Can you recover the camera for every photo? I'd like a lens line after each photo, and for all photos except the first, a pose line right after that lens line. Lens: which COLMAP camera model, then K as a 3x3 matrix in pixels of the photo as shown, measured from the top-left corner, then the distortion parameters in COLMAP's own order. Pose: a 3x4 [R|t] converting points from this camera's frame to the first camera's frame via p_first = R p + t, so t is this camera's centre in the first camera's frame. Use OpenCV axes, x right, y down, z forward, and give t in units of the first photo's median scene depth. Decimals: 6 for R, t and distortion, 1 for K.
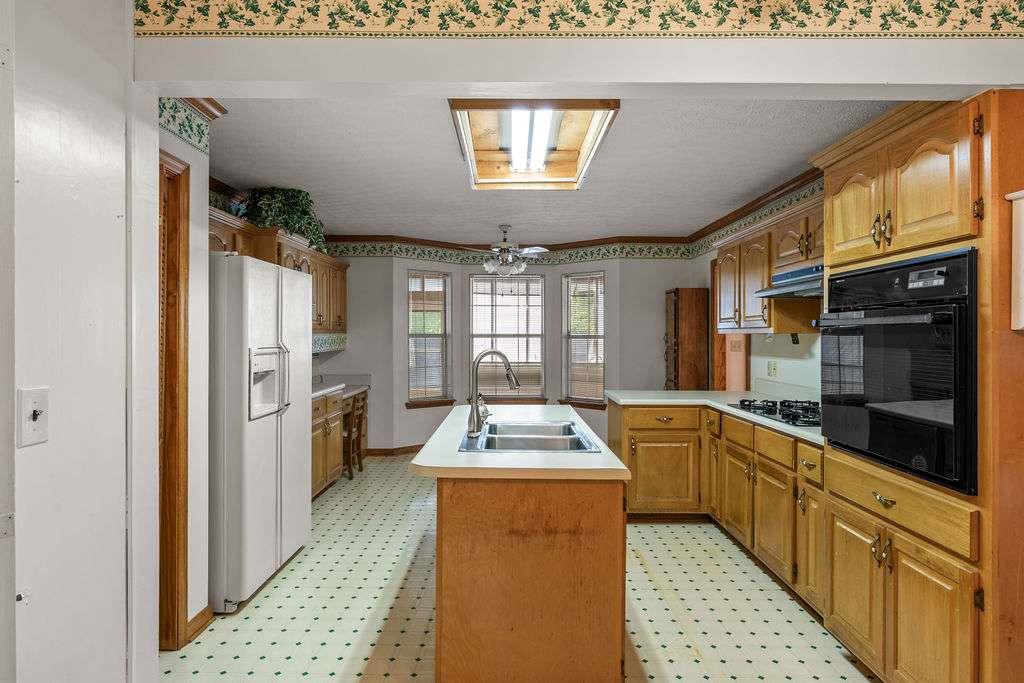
lens RADIAL K [[582.3, 0, 512.0], [0, 582.3, 341.5], [0, 0, 1]] dist [0.002233, -0.004932]
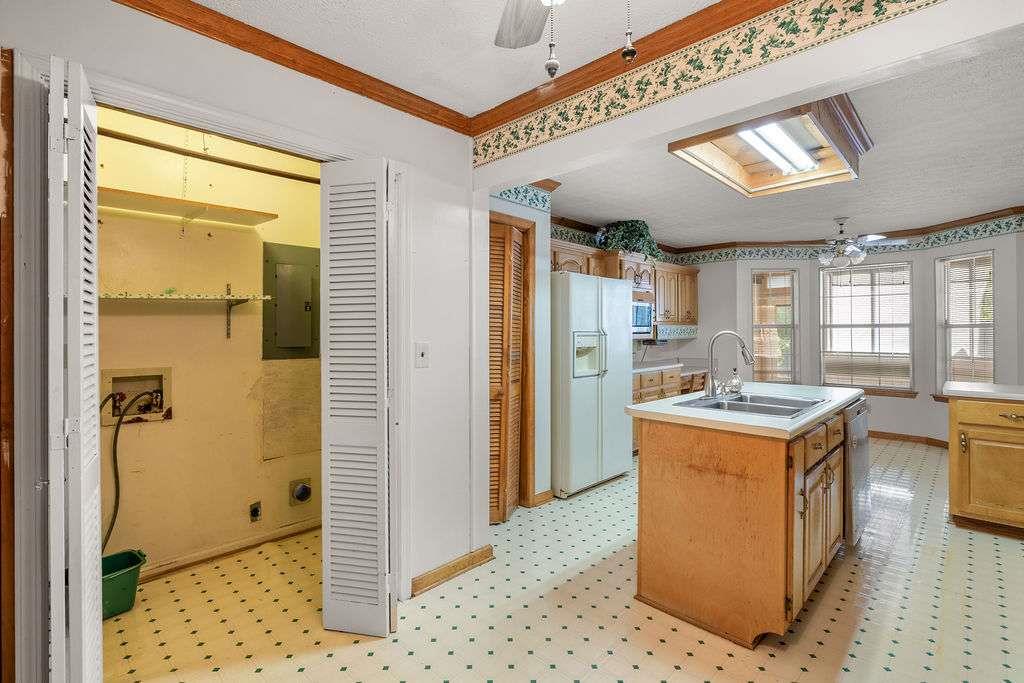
lens RADIAL K [[483.8, 0, 509.2], [0, 483.8, 329.9], [0, 0, 1]] dist [-0.005379, 0.000358]
pose [[0.714359, -0.007074, -0.699744, 0.279958], [-0.003252, 0.999905, -0.013428, 0.021438], [0.699772, 0.011868, 0.714267, -0.039286]]
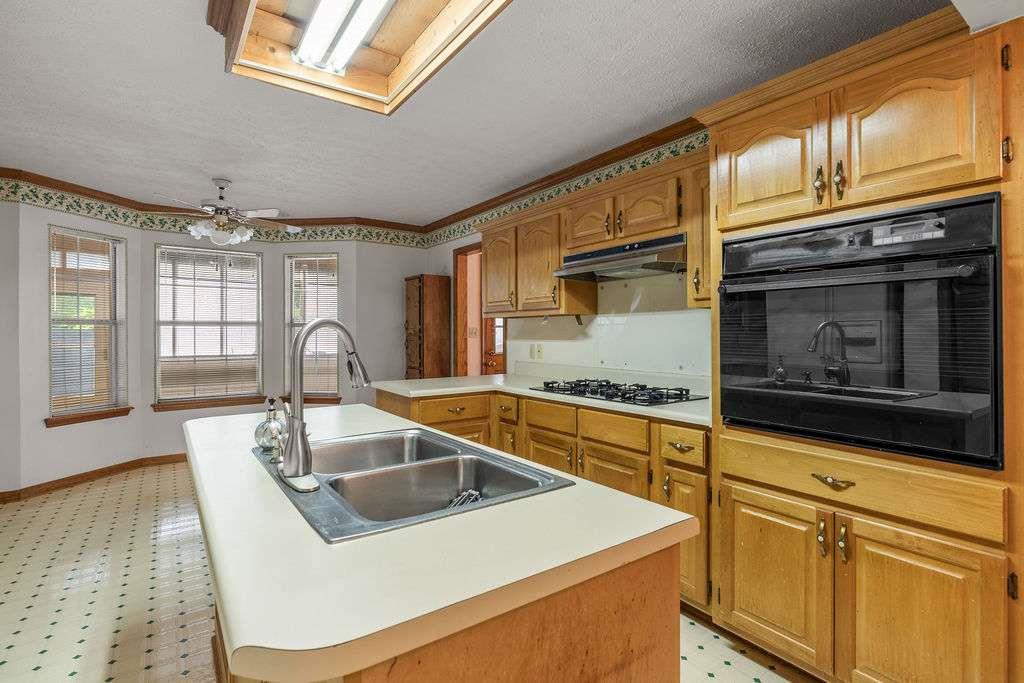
lens RADIAL K [[483.8, 0, 509.2], [0, 483.8, 329.9], [0, 0, 1]] dist [-0.005379, 0.000358]
pose [[0.814443, -0.000340, 0.580243, -0.125962], [0.009965, 0.999861, -0.013401, 0.026278], [-0.580158, 0.016696, 0.814333, 0.423217]]
